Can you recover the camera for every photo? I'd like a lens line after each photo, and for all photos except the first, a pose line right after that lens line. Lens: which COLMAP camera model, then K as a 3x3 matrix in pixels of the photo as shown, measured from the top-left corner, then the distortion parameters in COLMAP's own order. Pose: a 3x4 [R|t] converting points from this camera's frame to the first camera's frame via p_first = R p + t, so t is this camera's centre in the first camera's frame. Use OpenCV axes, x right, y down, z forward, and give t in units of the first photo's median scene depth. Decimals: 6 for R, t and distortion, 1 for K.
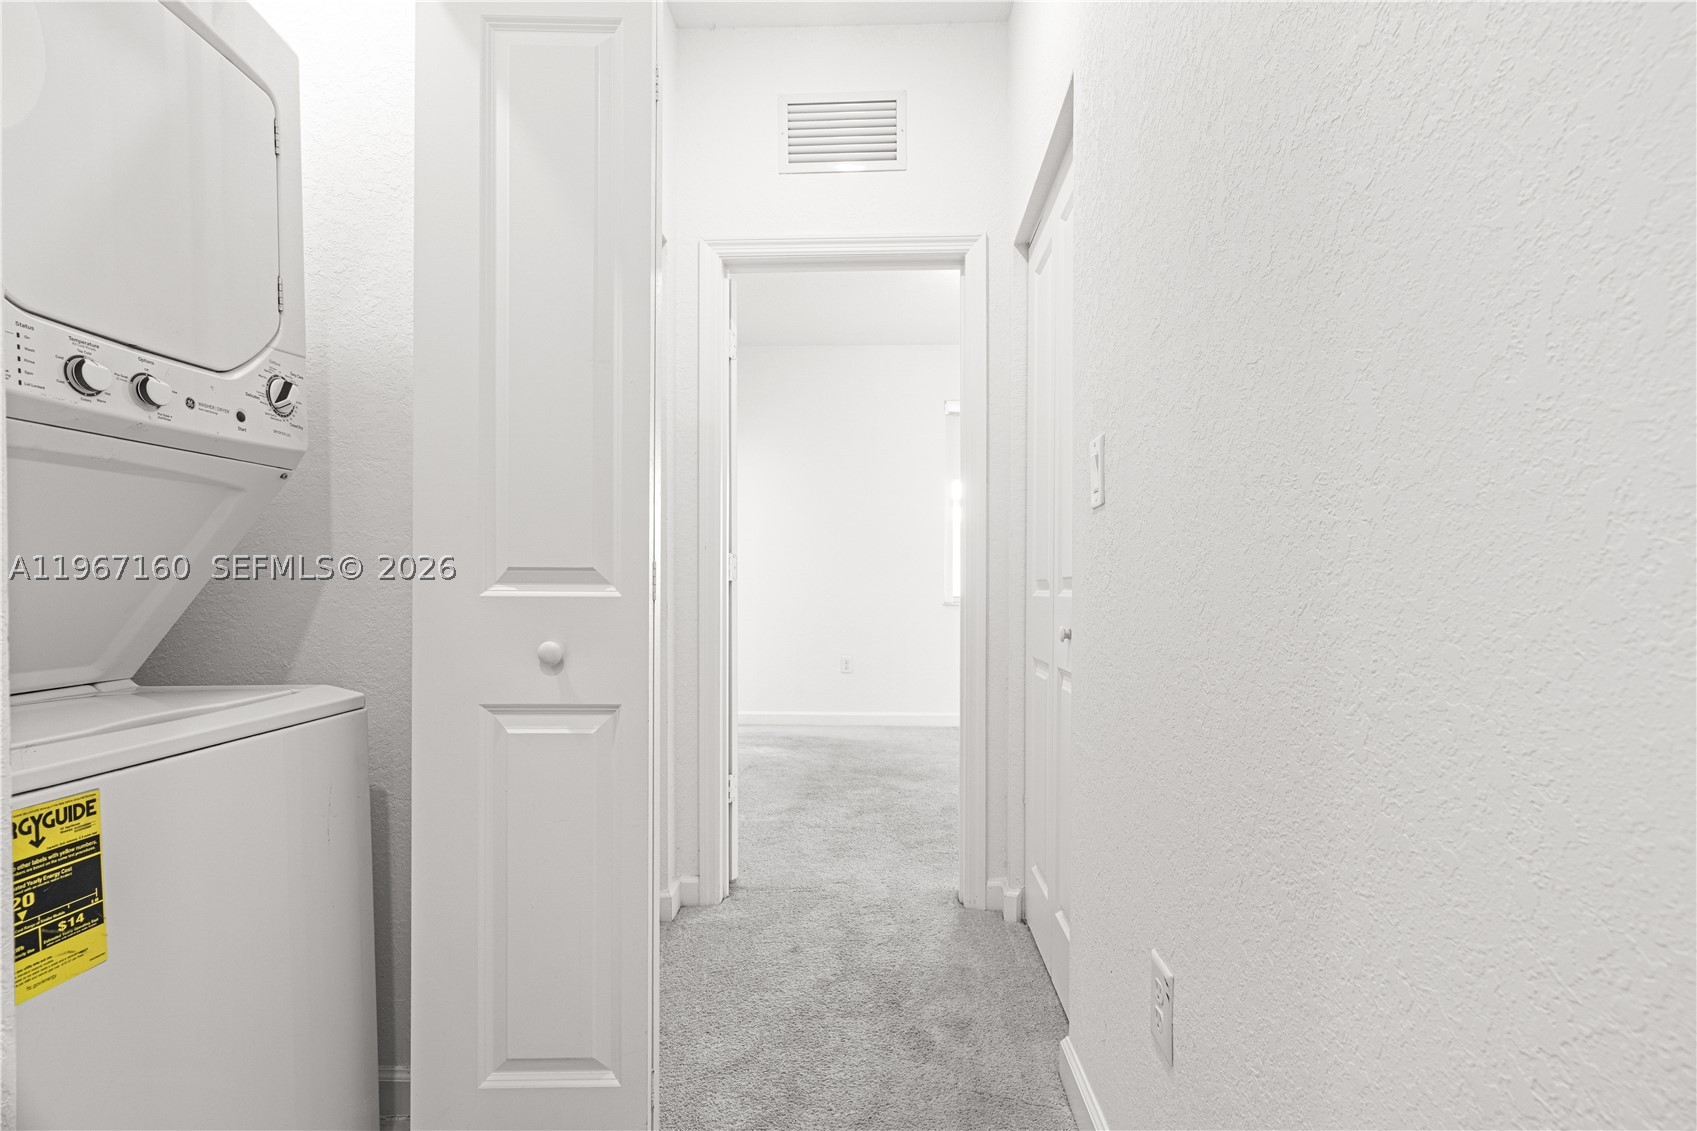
lens RADIAL K [[763.5, 0, 849.9], [0, 763.5, 577.2], [0, 0, 1]] dist [-0.006104, 0.002271]
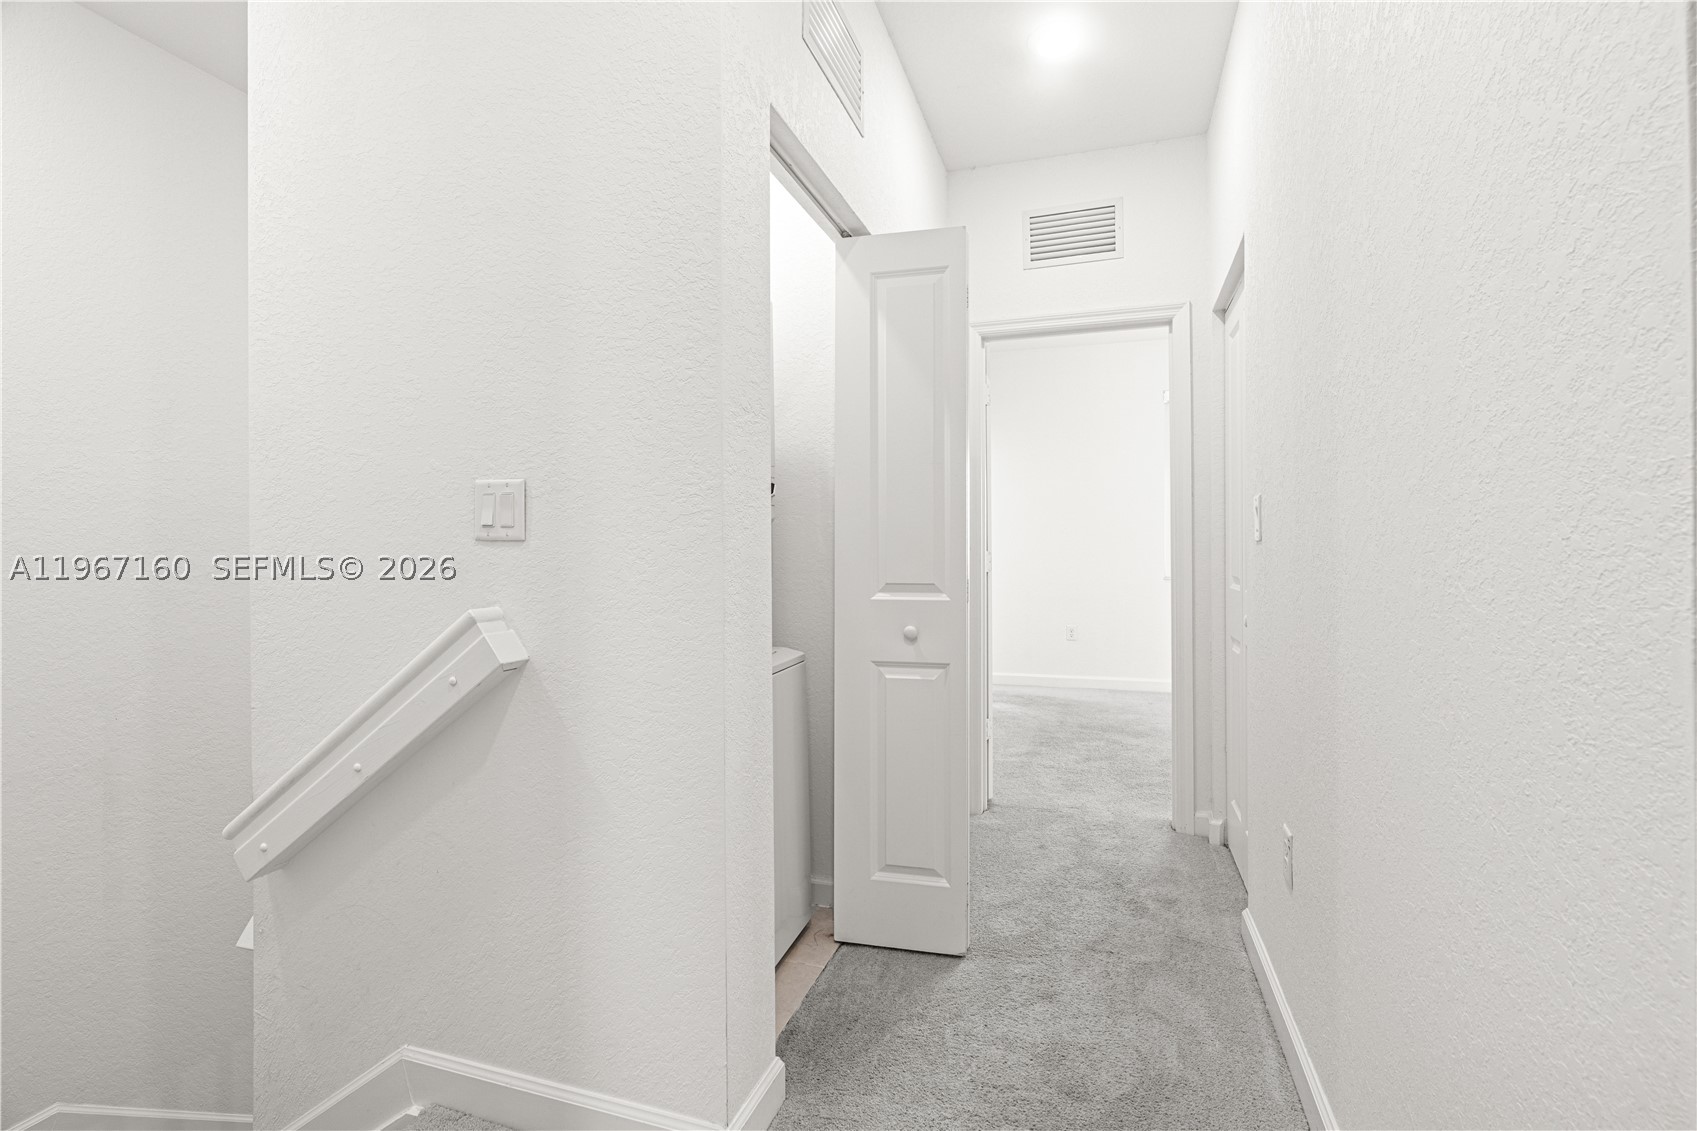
lens RADIAL K [[763.5, 0, 875.1], [0, 763.5, 542.1], [0, 0, 1]] dist [-0.006104, 0.002271]
pose [[0.969545, -0.007660, -0.244793, -0.023670], [0.008545, 0.999960, 0.002553, -0.062956], [0.244764, -0.004567, 0.969572, -0.397626]]
